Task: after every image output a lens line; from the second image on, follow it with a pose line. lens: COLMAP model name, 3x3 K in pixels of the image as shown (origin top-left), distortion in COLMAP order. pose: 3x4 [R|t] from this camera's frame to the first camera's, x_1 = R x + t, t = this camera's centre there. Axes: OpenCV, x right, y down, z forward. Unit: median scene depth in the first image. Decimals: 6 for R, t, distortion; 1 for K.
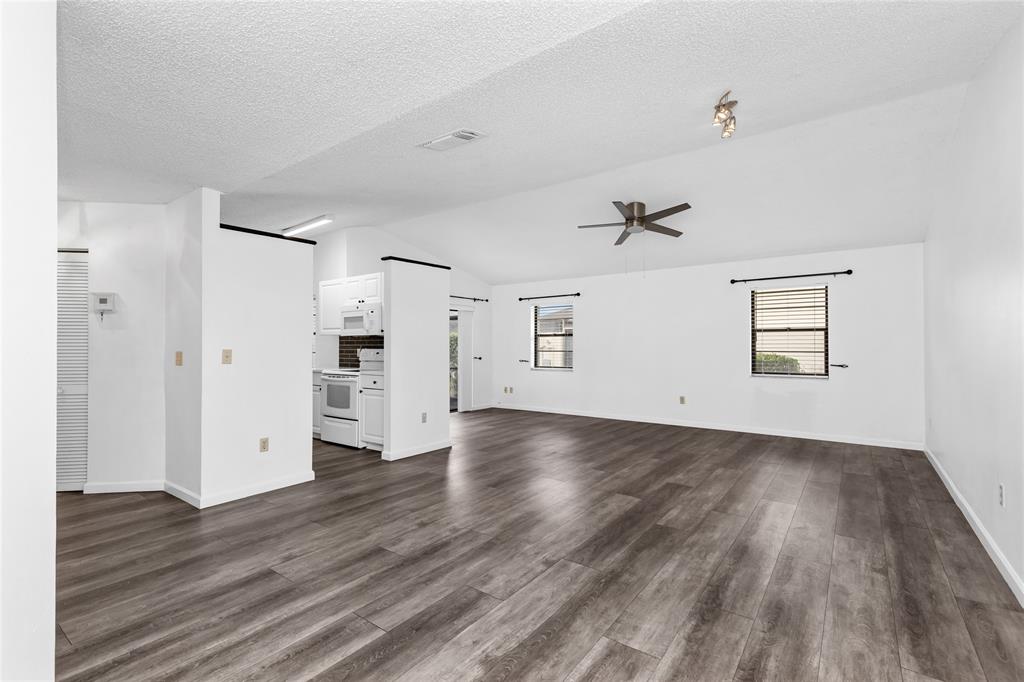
lens RADIAL K [[474.9, 0, 503.2], [0, 474.9, 346.1], [0, 0, 1]] dist [0.002315, -0.000023]
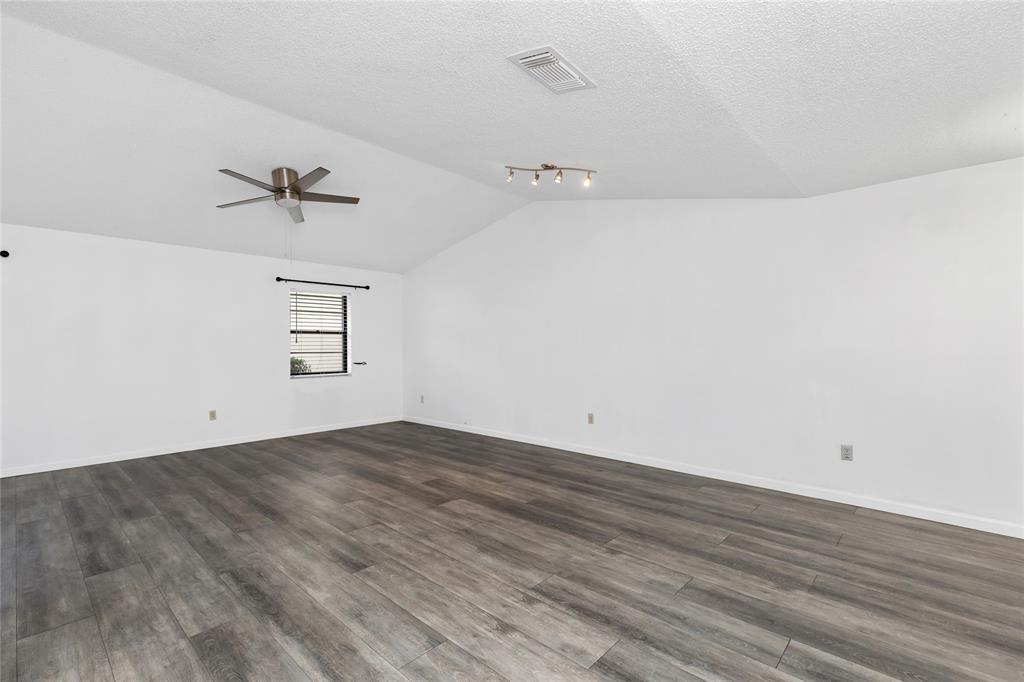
lens RADIAL K [[460.8, 0, 512.0], [0, 460.8, 341.0], [0, 0, 1]] dist [0.005690, -0.000683]
pose [[0.093819, 0.009893, 0.995540, -0.635707], [0.005613, 0.999929, -0.010466, -0.001600], [-0.995573, 0.006570, 0.093756, 0.751581]]
